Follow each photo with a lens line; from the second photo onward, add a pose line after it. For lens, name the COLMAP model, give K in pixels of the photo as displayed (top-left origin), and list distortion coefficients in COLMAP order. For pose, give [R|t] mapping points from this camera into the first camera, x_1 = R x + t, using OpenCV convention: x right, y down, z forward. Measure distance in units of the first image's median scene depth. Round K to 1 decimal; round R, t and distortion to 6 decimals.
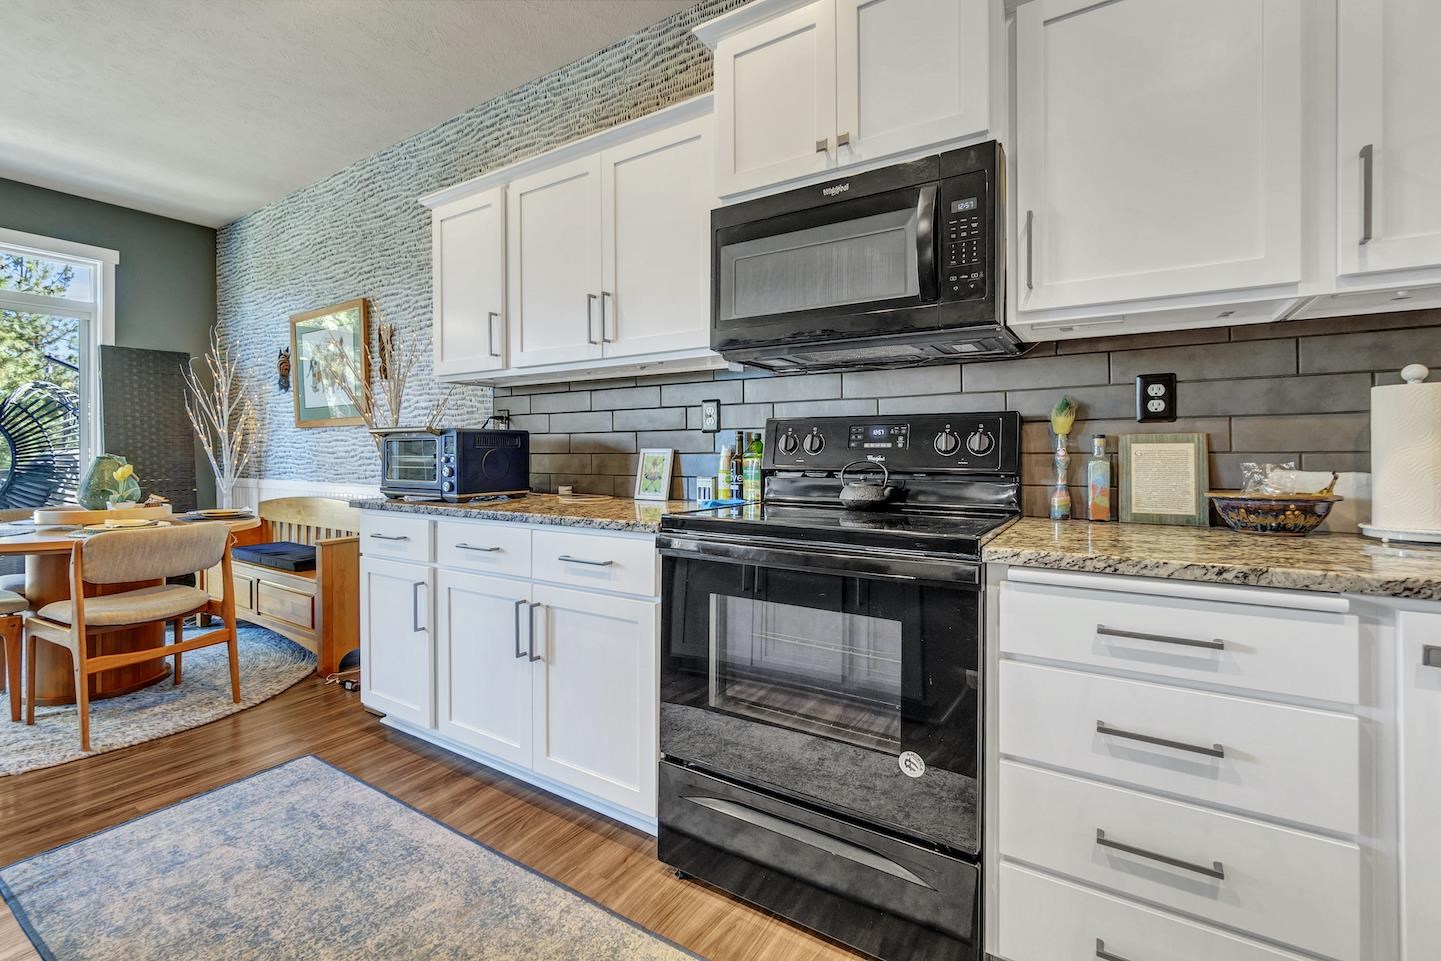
lens RADIAL K [[633.7, 0, 691.0], [0, 633.7, 462.4], [0, 0, 1]] dist [-0.006808, 0.001837]
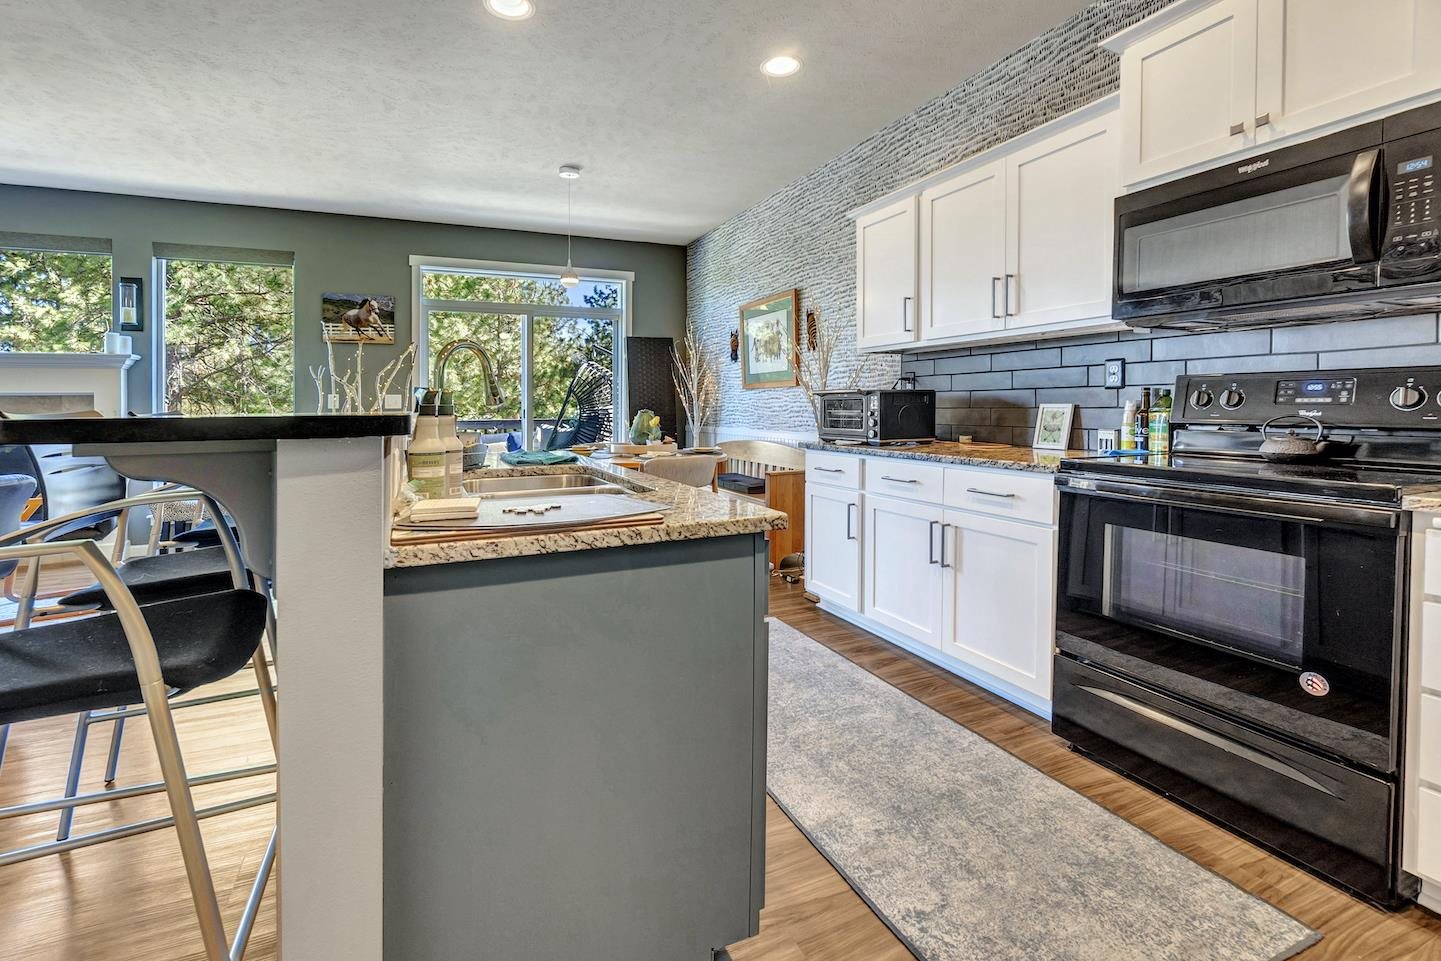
lens RADIAL K [[633.7, 0, 667.5], [0, 633.7, 432.0], [0, 0, 1]] dist [-0.006808, 0.001837]
pose [[0.822856, 0.016192, -0.568019, 0.017902], [0.000789, 0.999560, 0.029636, -0.005919], [0.568249, -0.024834, 0.822482, -0.364010]]
